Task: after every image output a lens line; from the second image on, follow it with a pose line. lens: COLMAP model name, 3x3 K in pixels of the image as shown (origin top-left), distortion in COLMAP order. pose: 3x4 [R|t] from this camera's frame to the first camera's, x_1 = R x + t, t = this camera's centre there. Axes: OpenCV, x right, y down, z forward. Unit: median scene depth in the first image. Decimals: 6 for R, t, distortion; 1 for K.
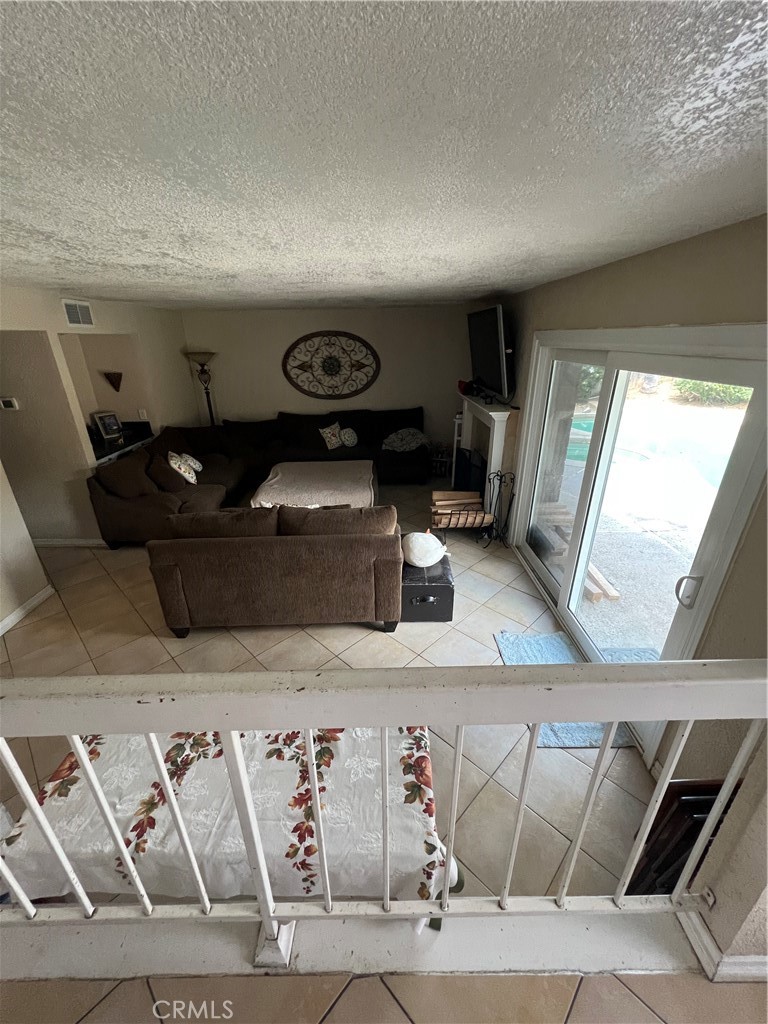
lens RADIAL K [[409.2, 0, 383.6], [0, 409.2, 513.1], [0, 0, 1]] dist [-0.003058, 0.001178]
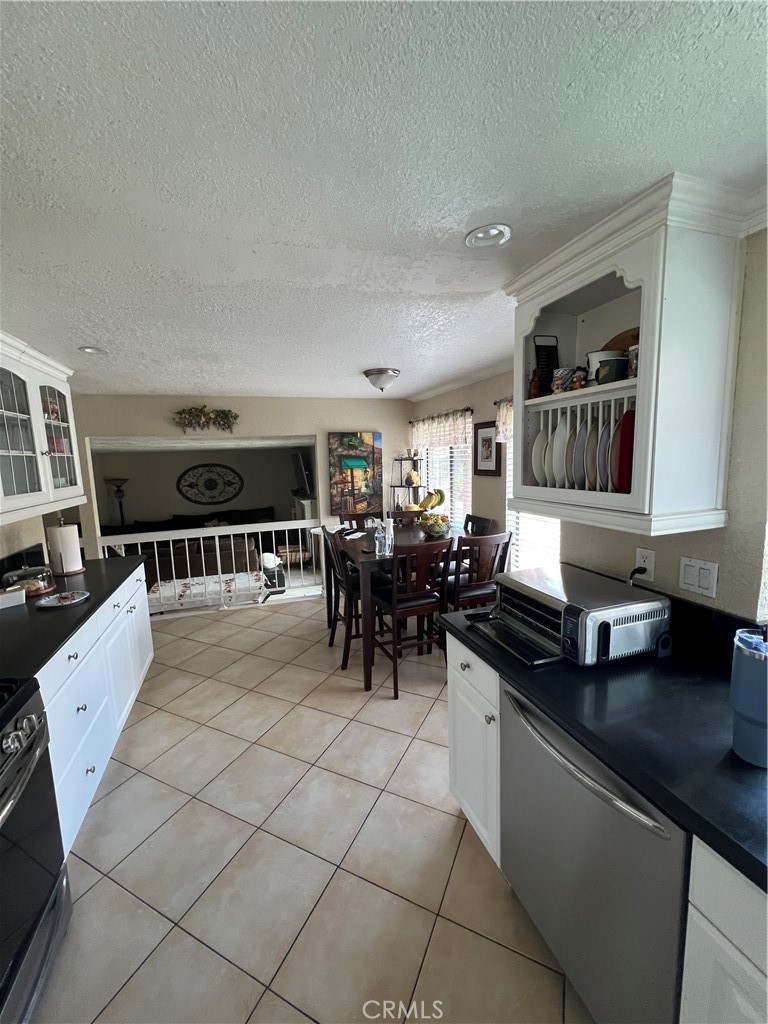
lens RADIAL K [[409.2, 0, 382.7], [0, 409.2, 512.9], [0, 0, 1]] dist [-0.003058, 0.001178]
pose [[0.949482, -0.059532, 0.308123, 0.008583], [0.141853, 0.957229, -0.252173, 0.238787], [-0.279932, 0.283142, 0.917316, -0.603803]]
